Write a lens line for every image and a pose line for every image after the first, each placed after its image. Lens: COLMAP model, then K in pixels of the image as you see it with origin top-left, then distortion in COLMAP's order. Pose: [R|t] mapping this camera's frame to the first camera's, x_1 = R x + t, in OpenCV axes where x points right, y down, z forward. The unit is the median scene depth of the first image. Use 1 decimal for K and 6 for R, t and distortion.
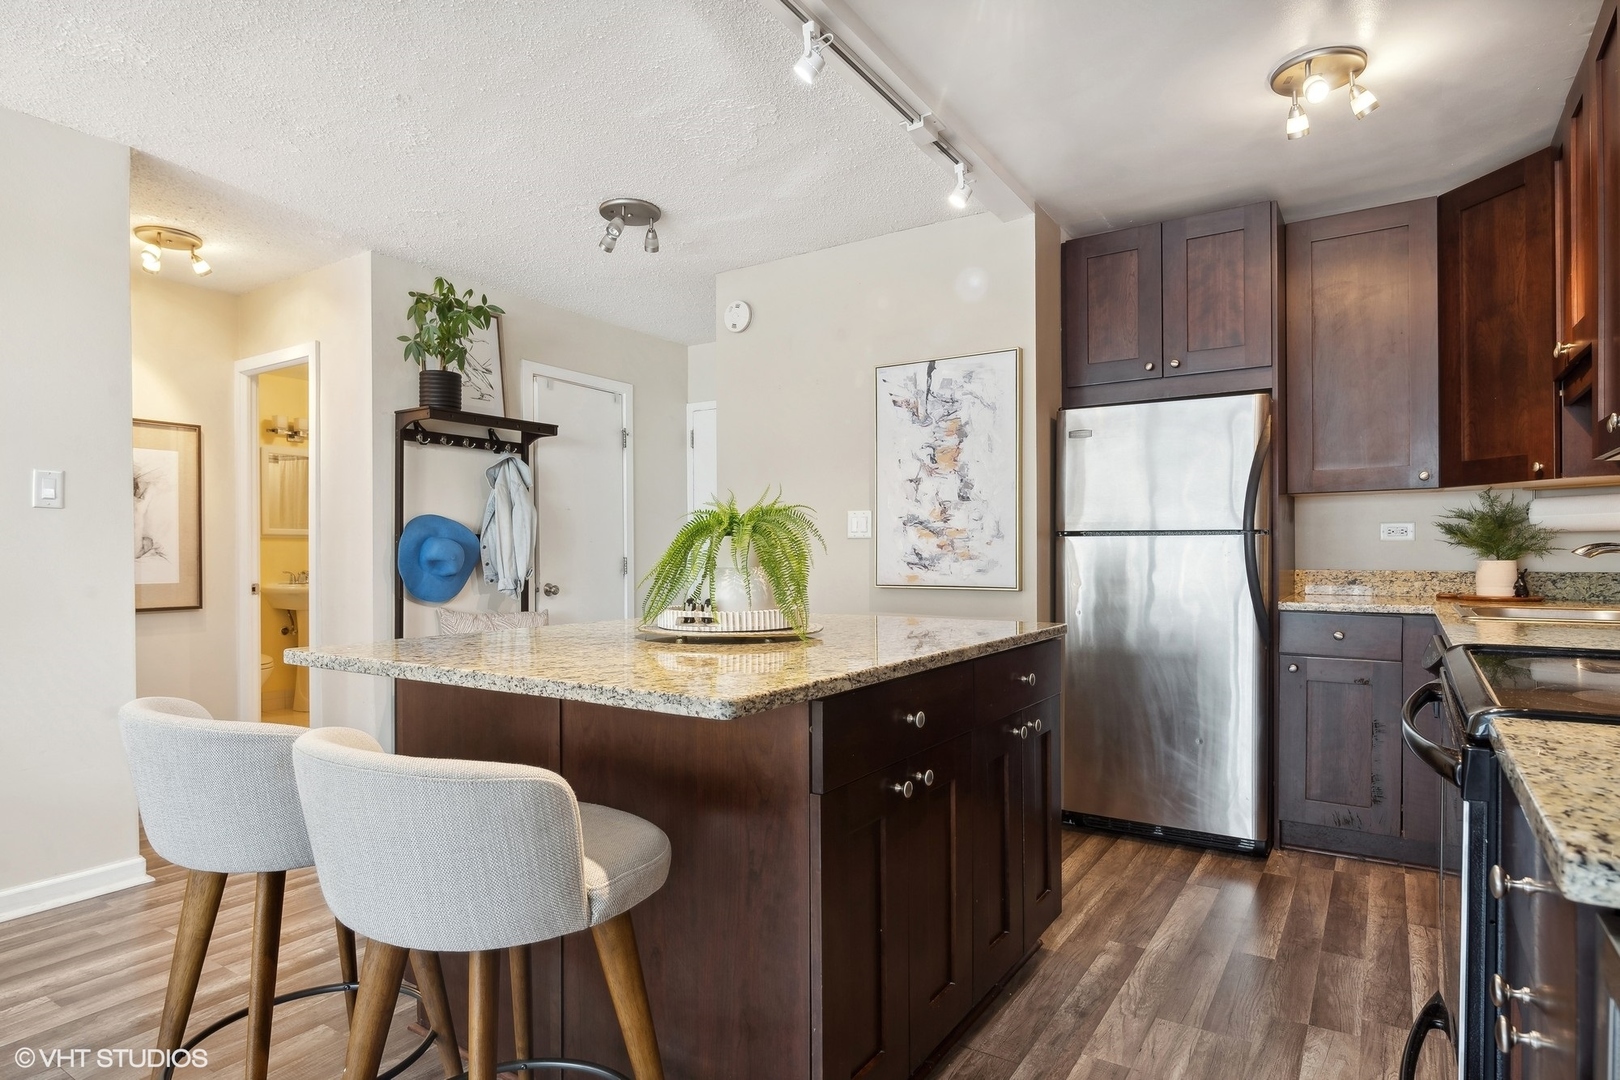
lens RADIAL K [[908.2, 0, 810.0], [0, 908.2, 540.0], [0, 0, 1]] dist [0.000487, -0.000017]
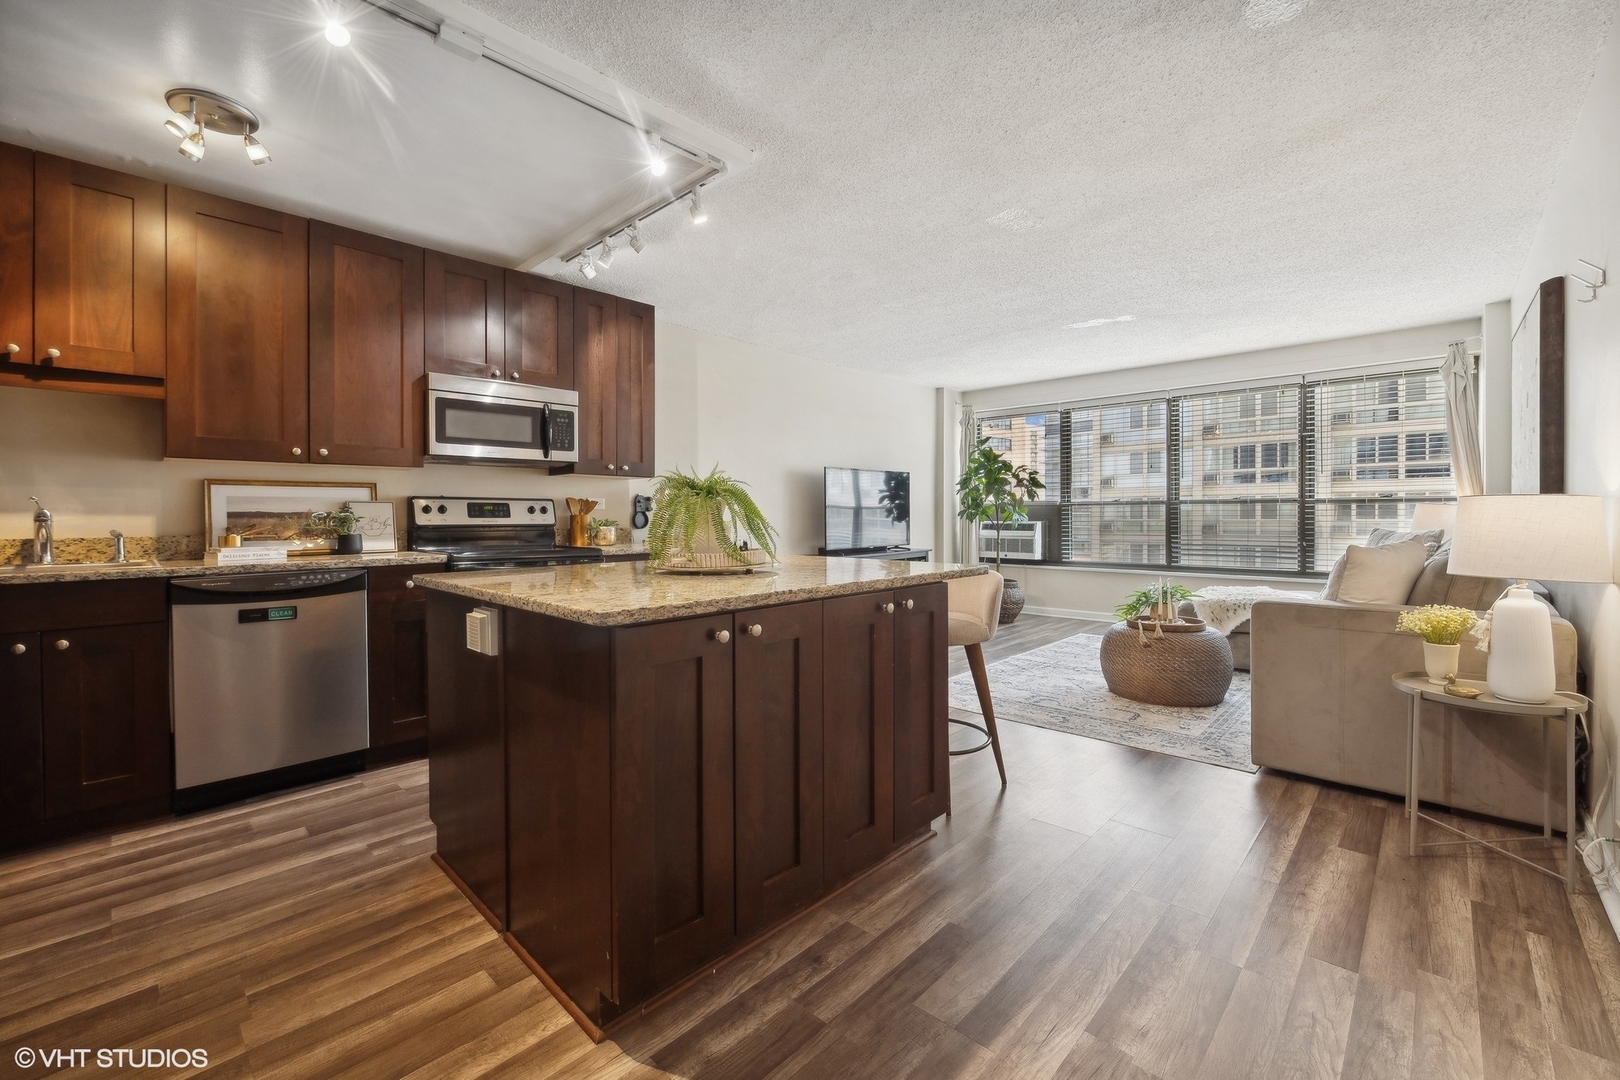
lens RADIAL K [[669.7, 0, 811.2], [0, 669.7, 519.6], [0, 0, 1]] dist [-0.003402, -0.000698]
pose [[-0.982294, 0.010417, 0.187056, -0.256314], [0.009490, 0.999938, -0.005854, 0.021862], [-0.187105, -0.003976, -0.982332, 1.199111]]
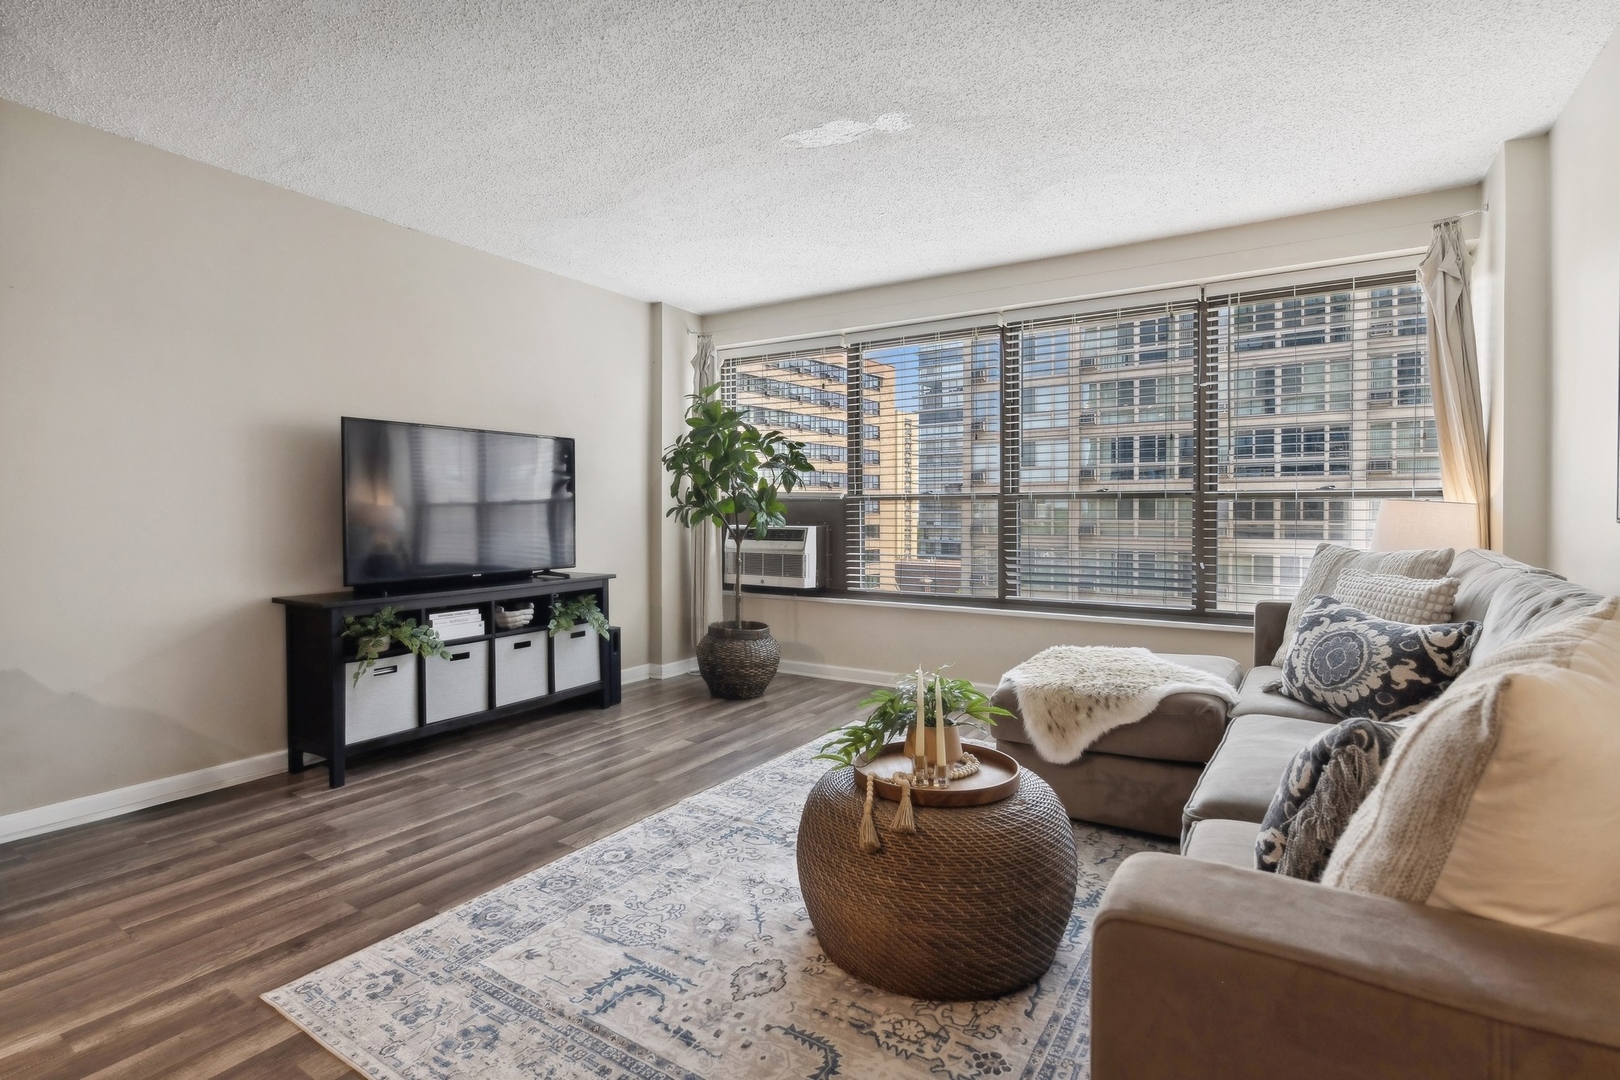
lens RADIAL K [[781.8, 0, 805.2], [0, 781.8, 521.0], [0, 0, 1]] dist [-0.000883, -0.000275]
pose [[-0.999977, 0.006760, -0.000934, -0.525994], [0.006760, 0.999977, -0.000138, 0.013915], [0.000933, -0.000145, -1.000000, 0.571282]]
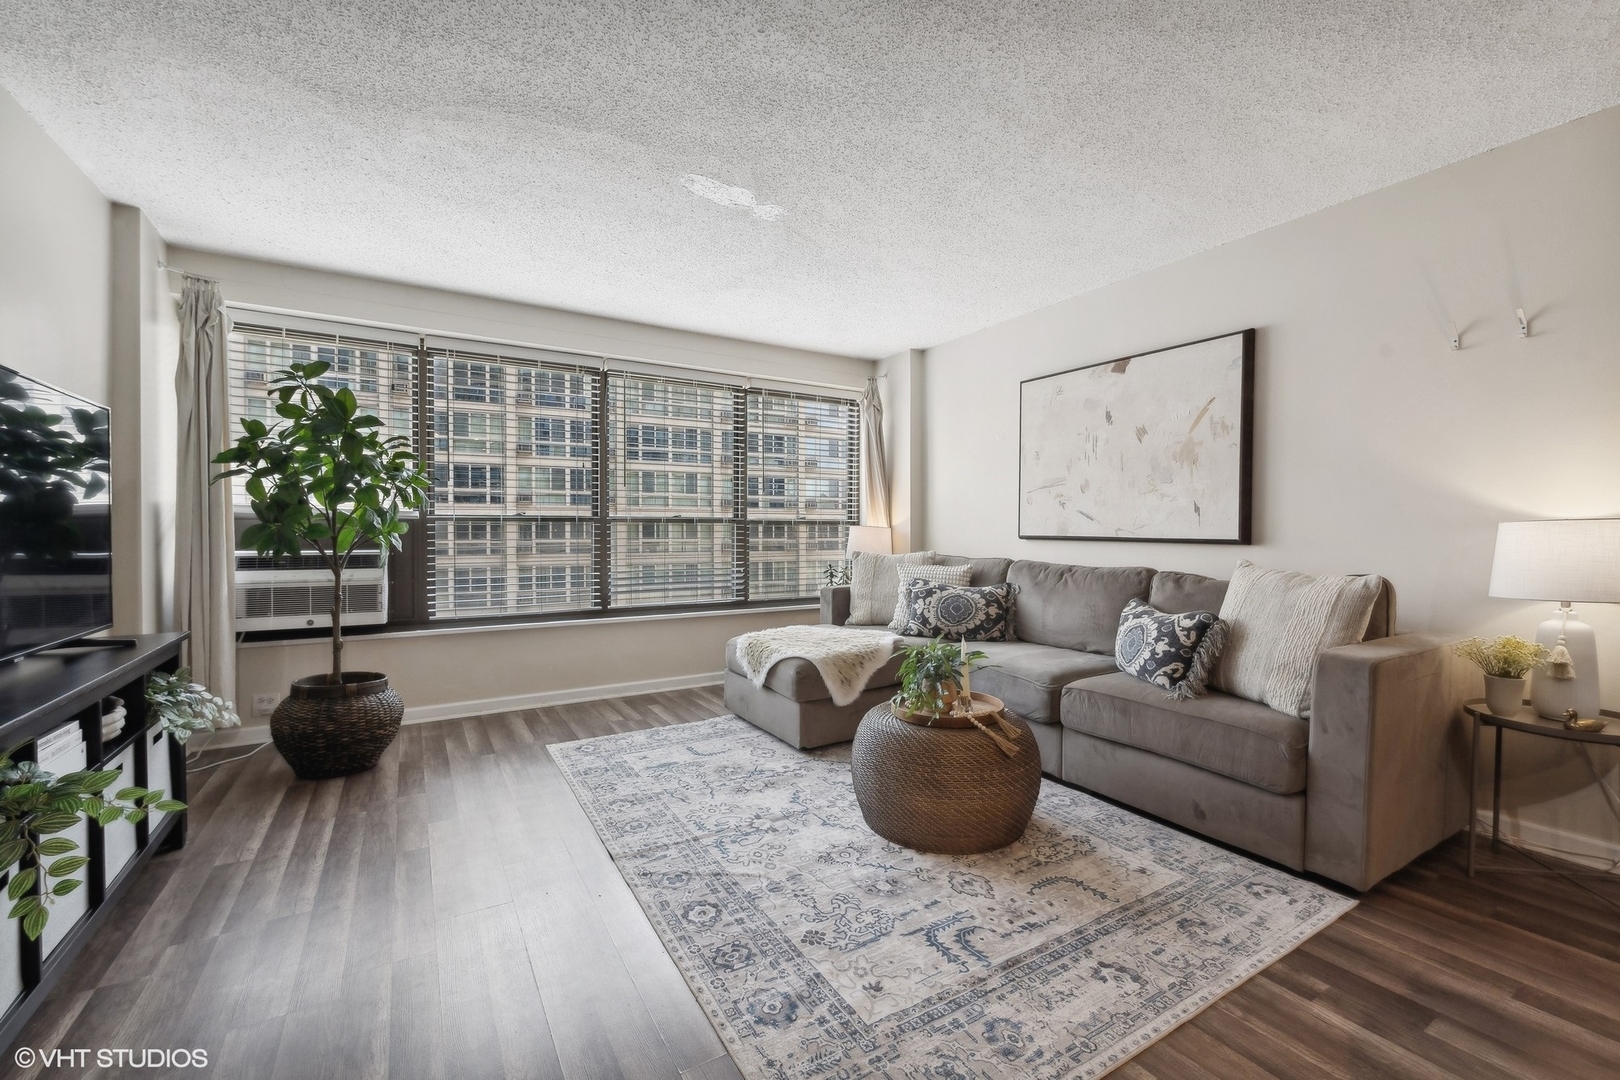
lens RADIAL K [[659.6, 0, 810.0], [0, 659.6, 540.0], [0, 0, 1]] dist [-0.009274, -0.000094]
pose [[-0.446339, 0.016069, -0.894720, 0.057169], [0.013625, 0.999845, 0.011160, 0.005997], [0.894760, -0.007209, -0.446489, 0.202671]]
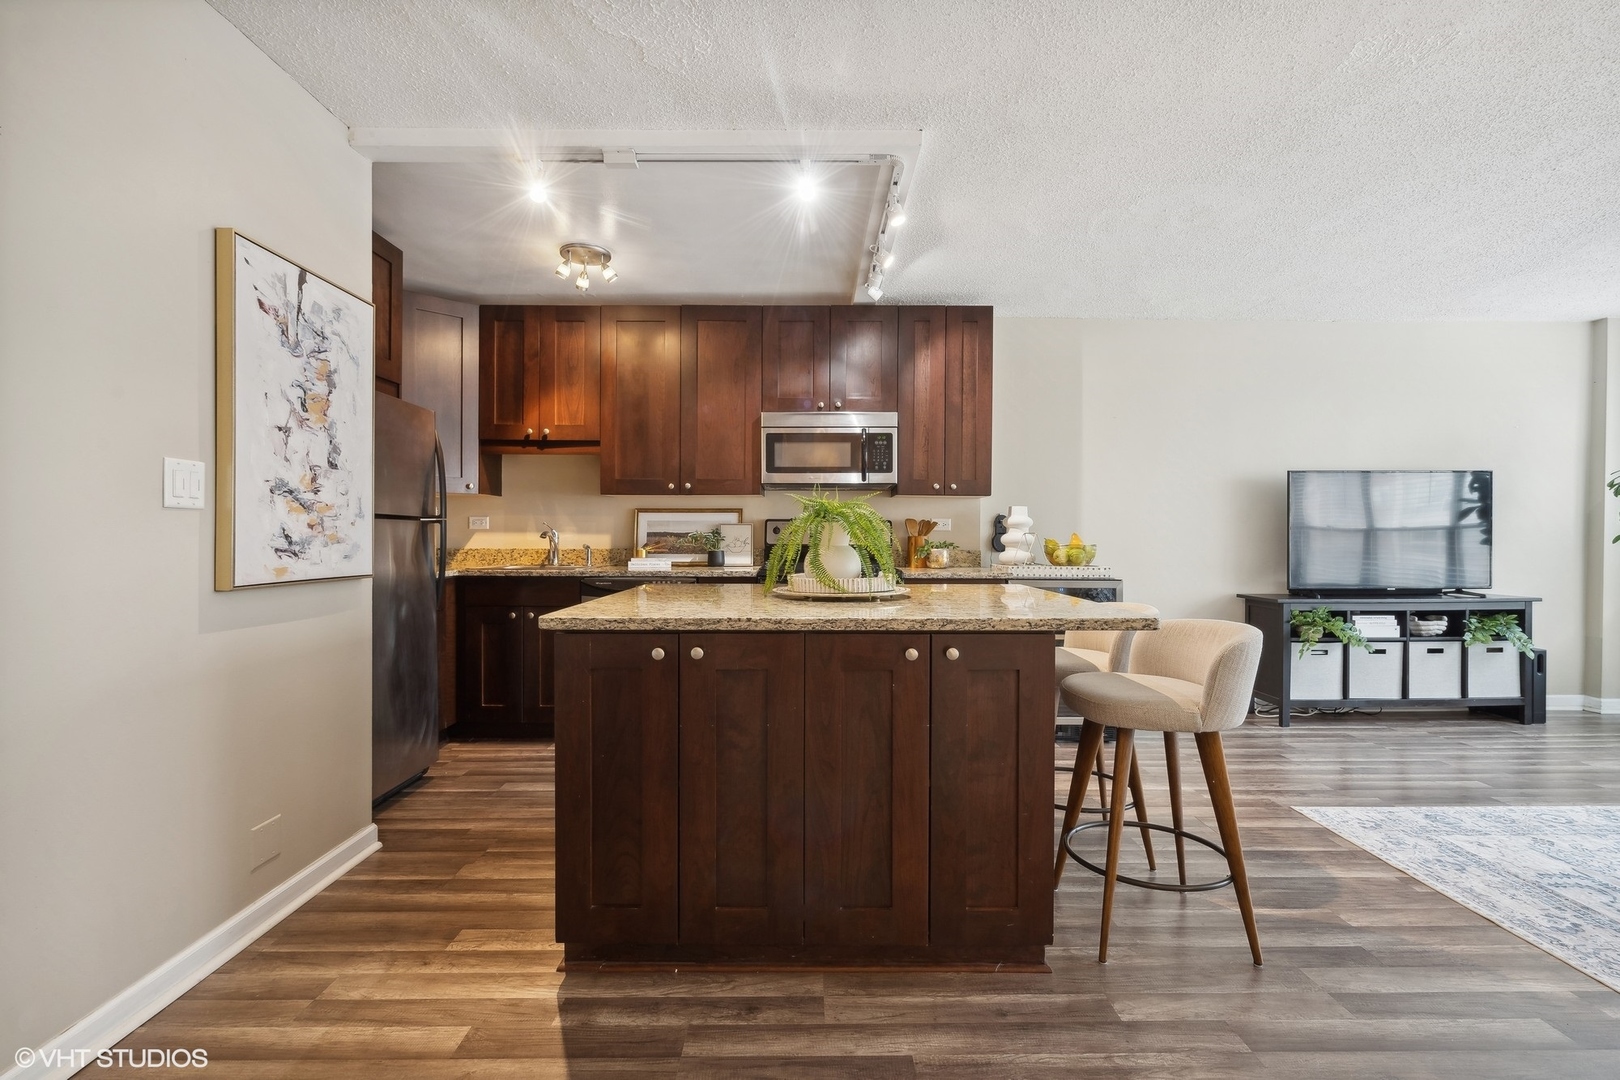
lens RADIAL K [[743.3, 0, 810.0], [0, 743.3, 540.0], [0, 0, 1]] dist [-0.002726, -0.000298]
pose [[-0.547334, -0.000986, 0.836914, -0.585258], [-0.009446, 0.999943, -0.004999, 0.017672], [-0.836861, -0.010641, -0.547312, 0.989833]]
